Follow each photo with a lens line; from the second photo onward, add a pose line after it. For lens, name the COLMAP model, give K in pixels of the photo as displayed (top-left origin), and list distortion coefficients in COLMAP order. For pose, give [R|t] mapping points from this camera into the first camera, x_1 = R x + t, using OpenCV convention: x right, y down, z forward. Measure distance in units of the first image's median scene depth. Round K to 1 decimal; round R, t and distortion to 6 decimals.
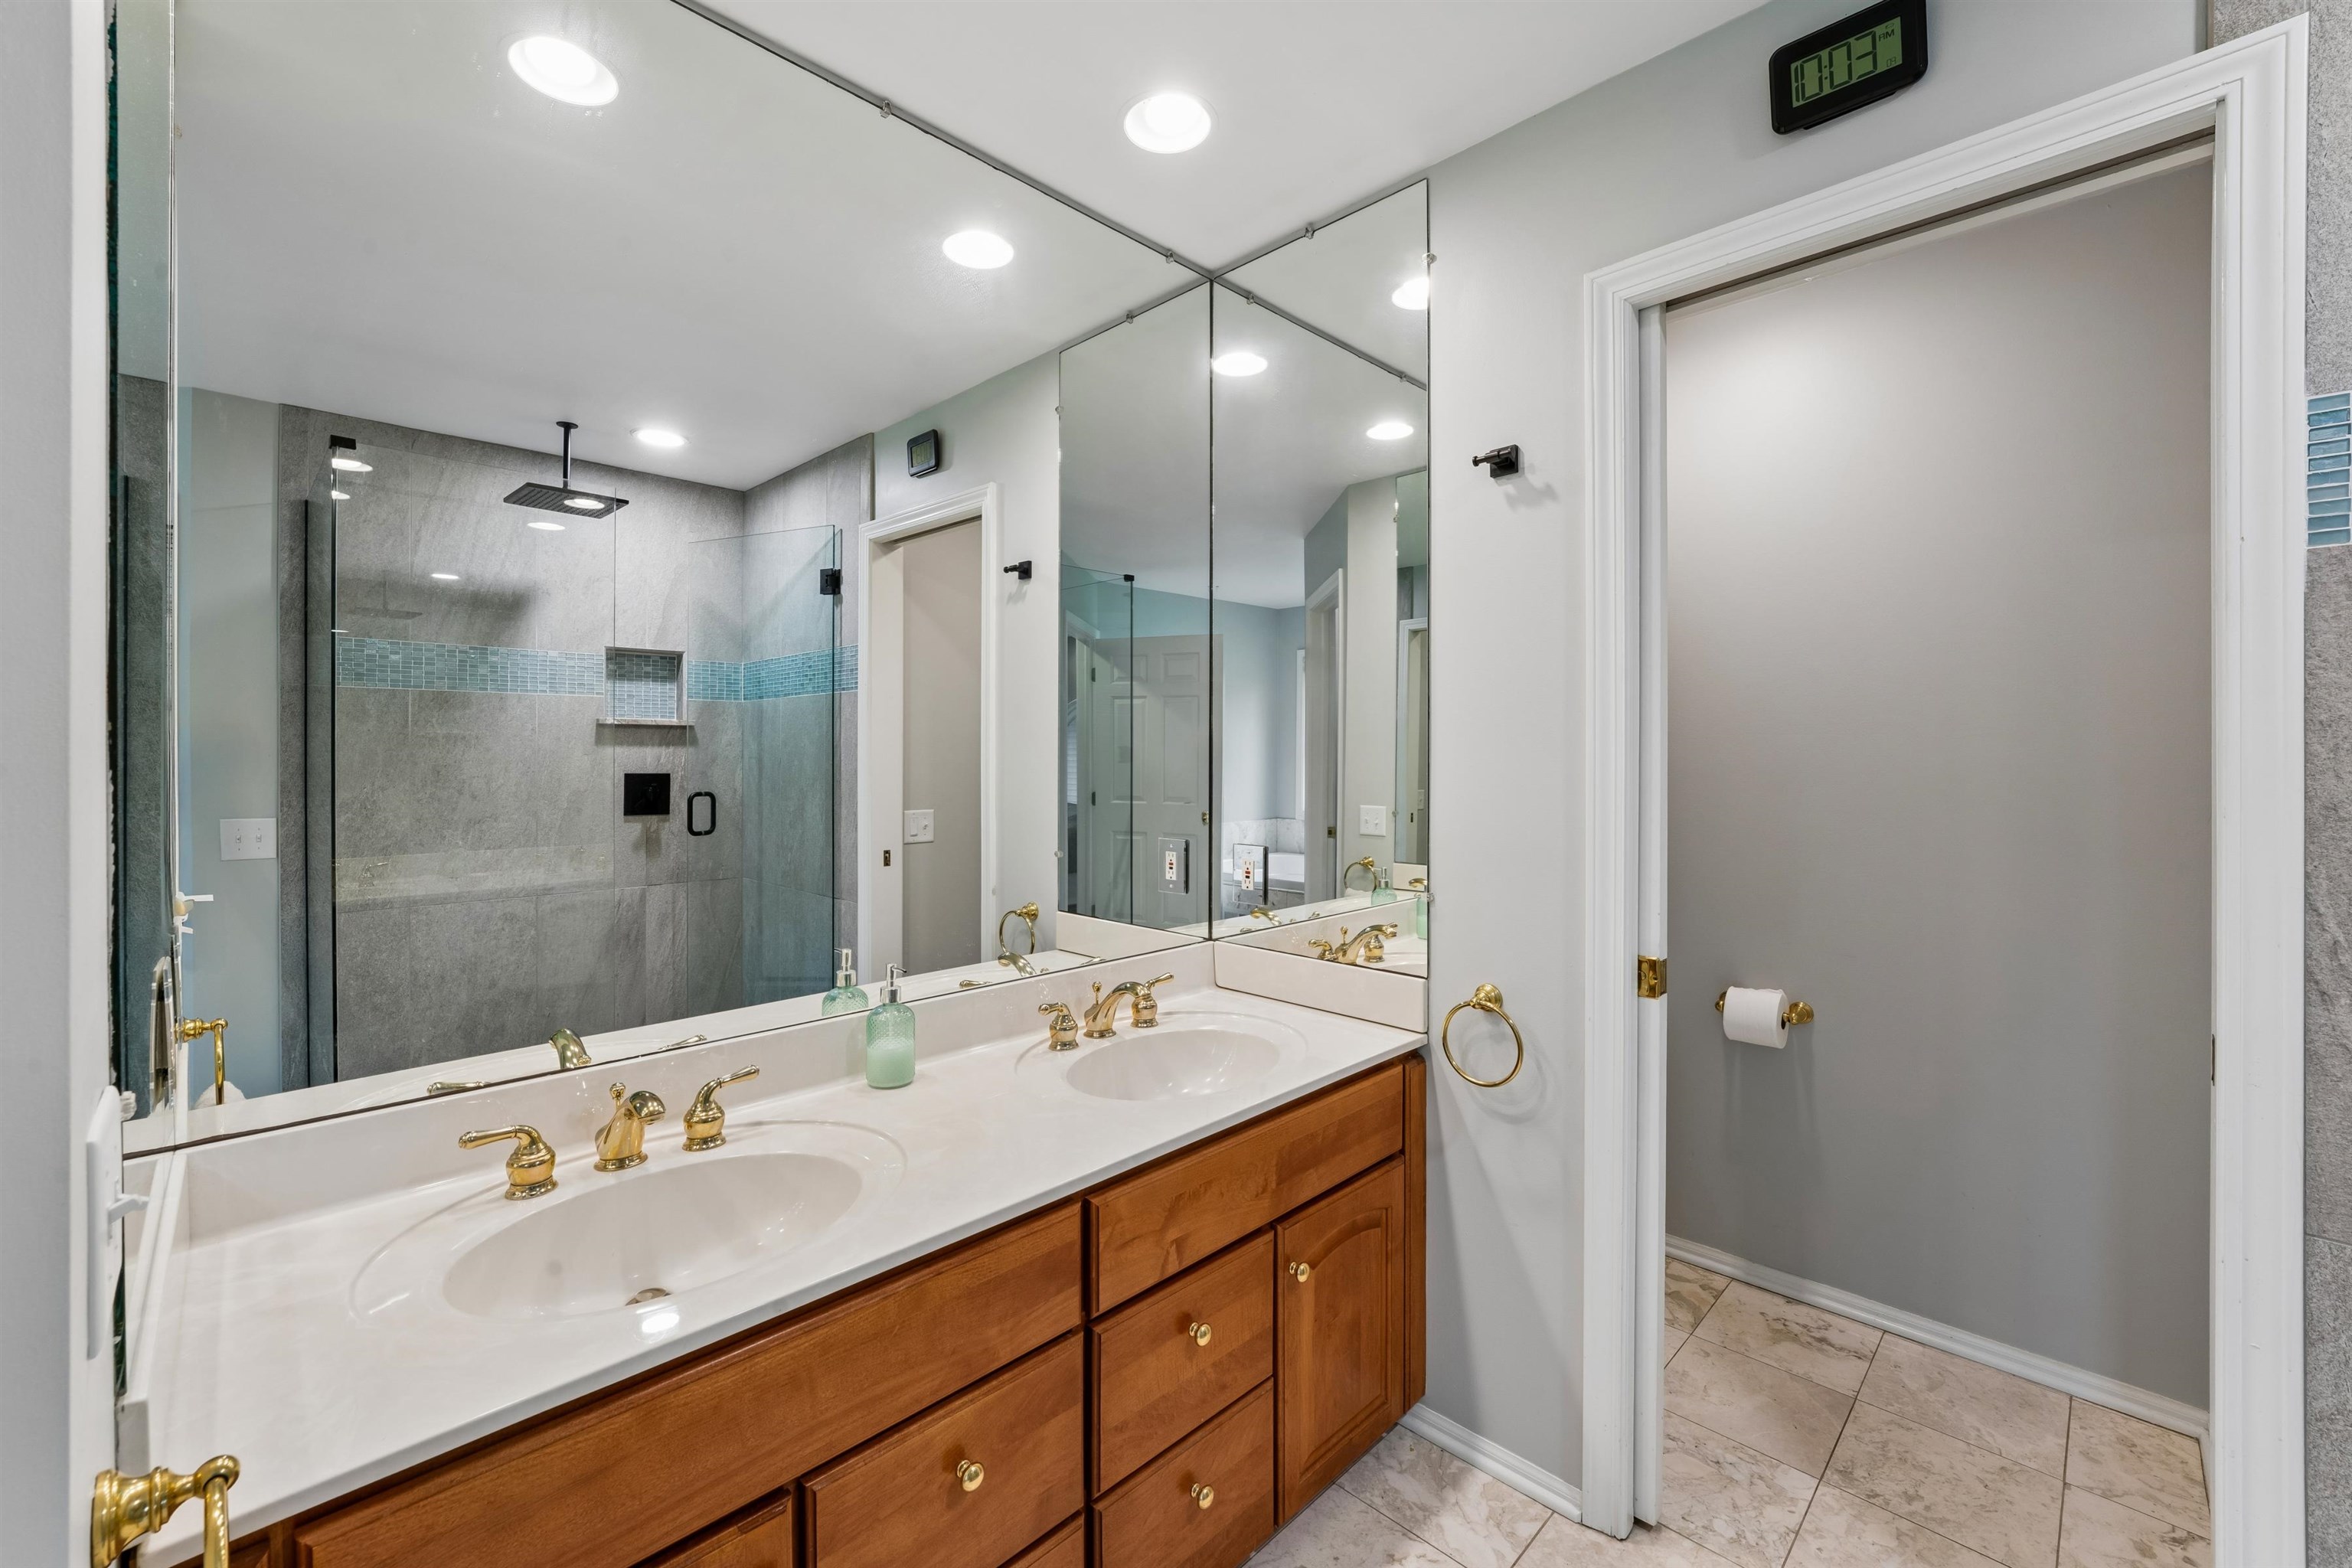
lens RADIAL K [[948.9, 0, 1172.0], [0, 948.9, 754.7], [0, 0, 1]] dist [-0.015692, 0.004567]
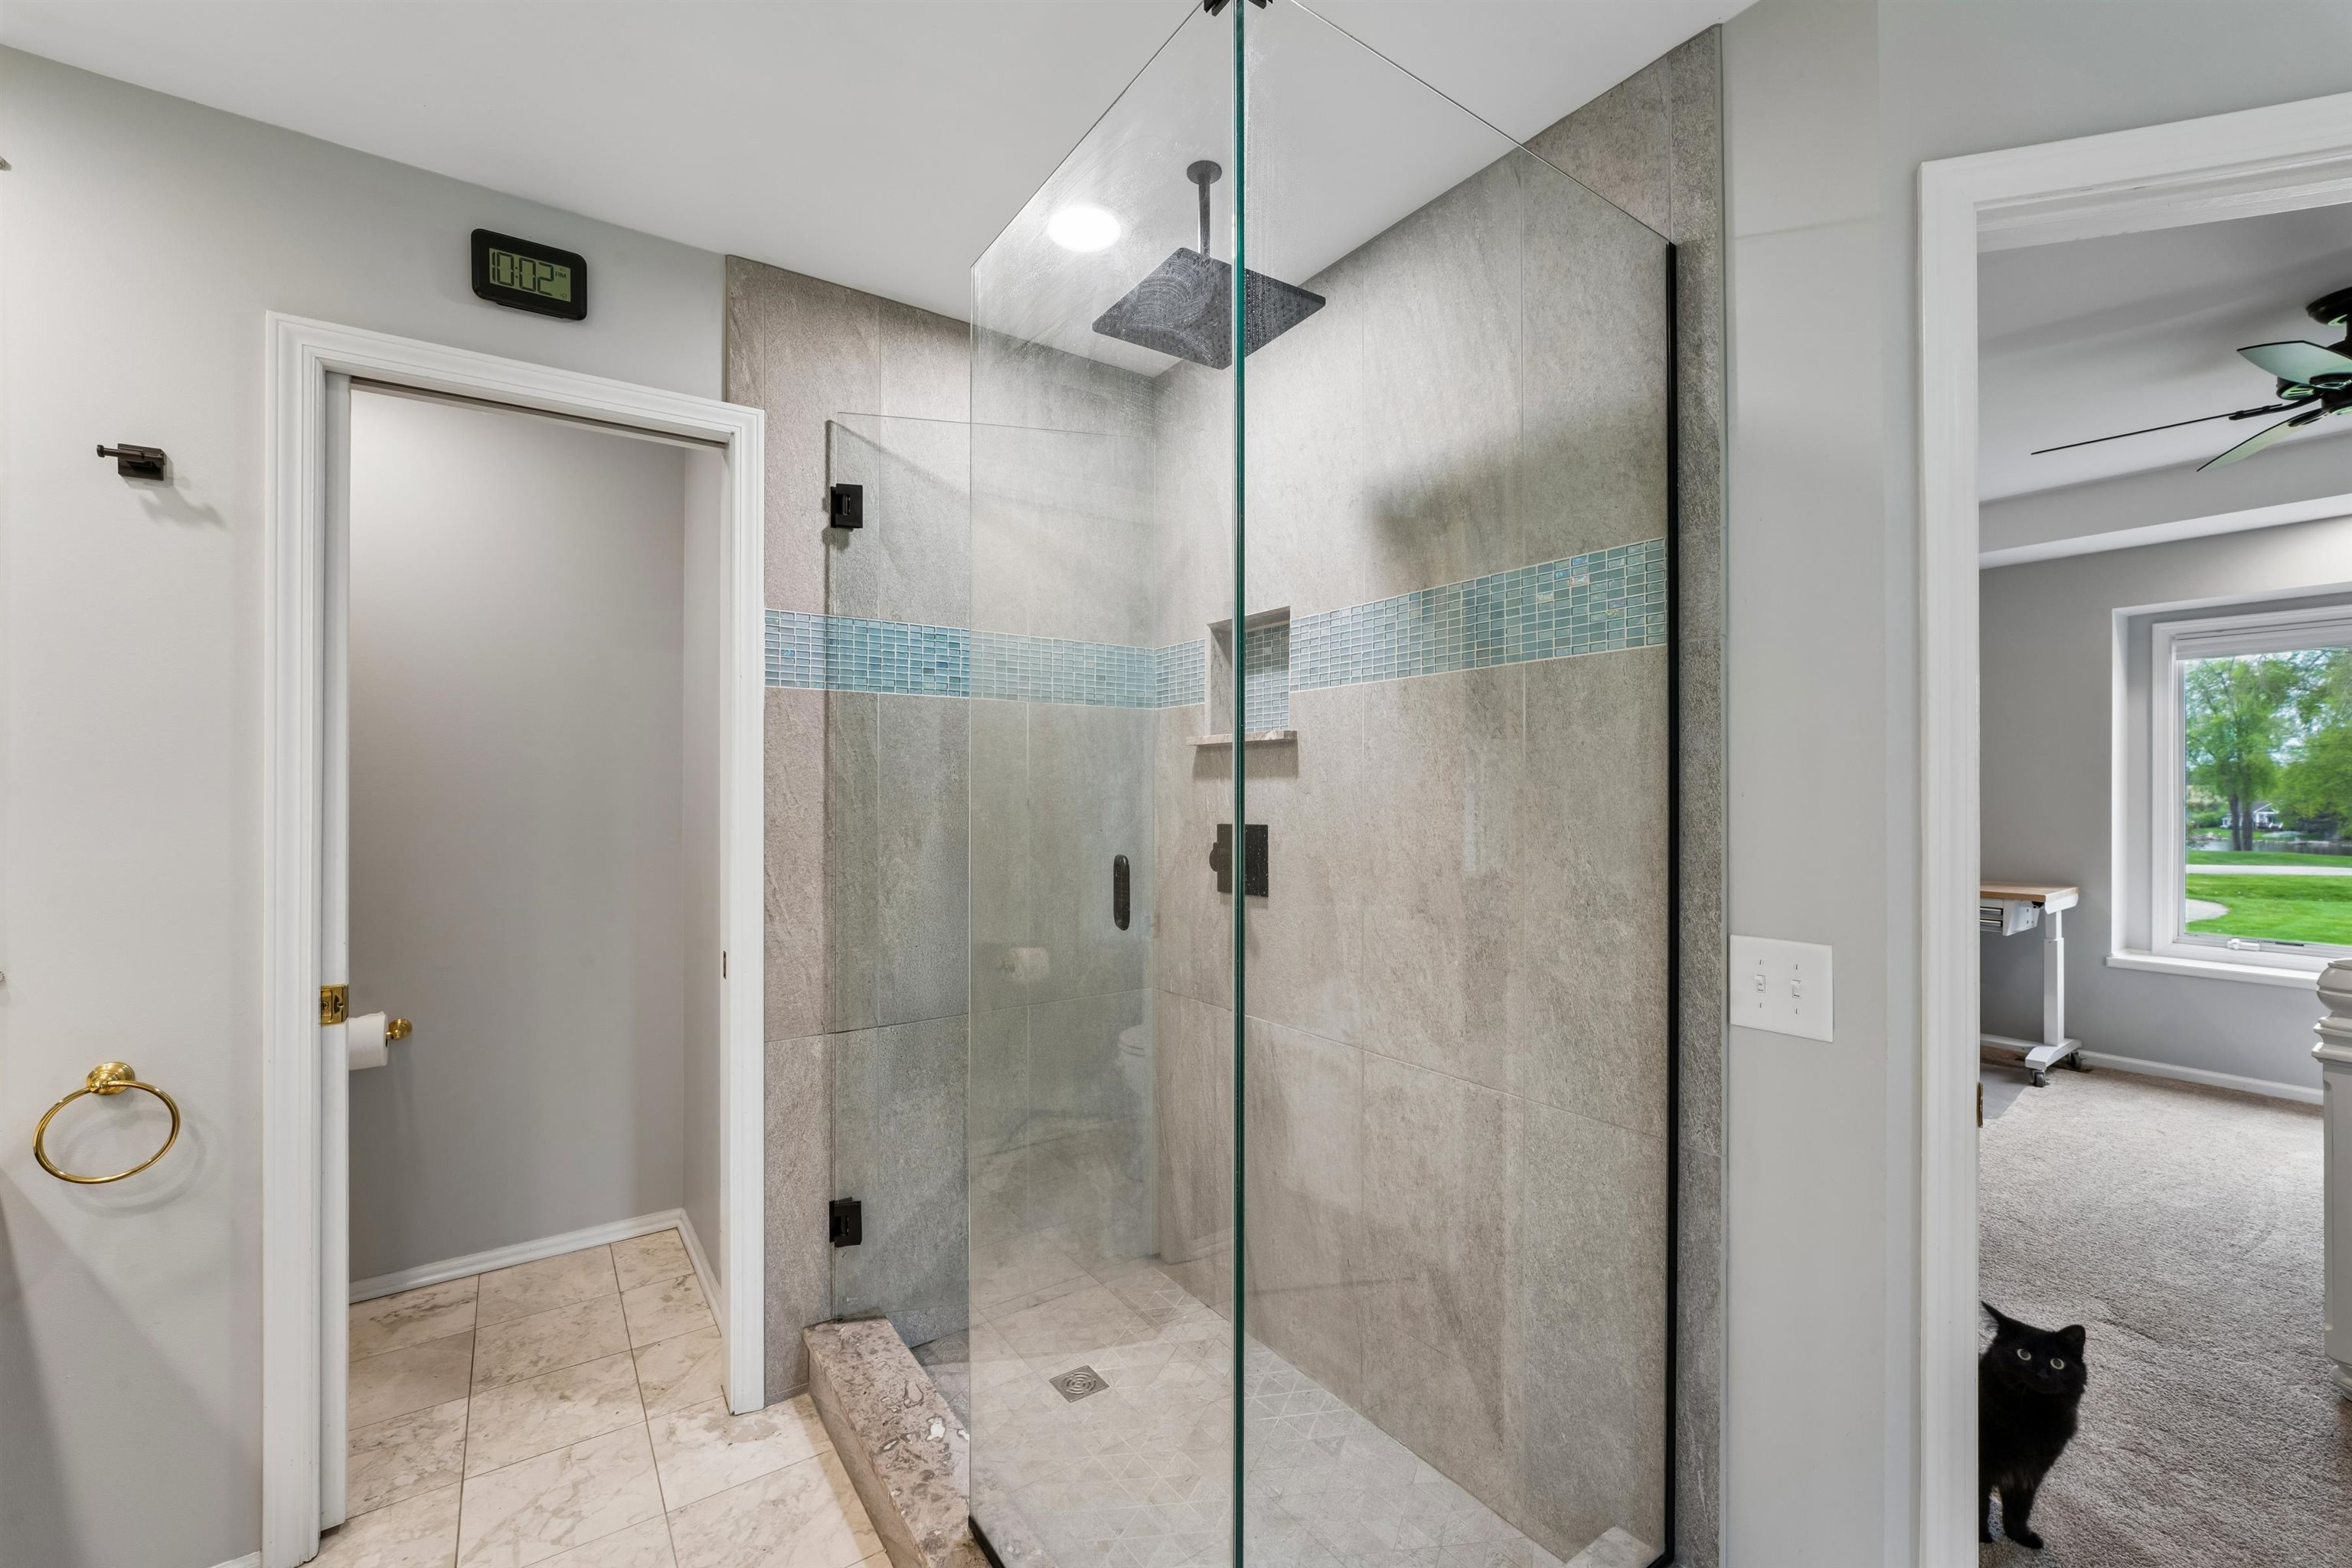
lens RADIAL K [[953.4, 0, 1169.0], [0, 953.4, 777.3], [0, 0, 1]] dist [-0.002389, -0.000282]
pose [[0.165901, 0.016794, 0.985999, -0.371634], [0.003204, 0.999841, -0.017569, 0.002112], [-0.986137, 0.006074, 0.165821, -0.093389]]
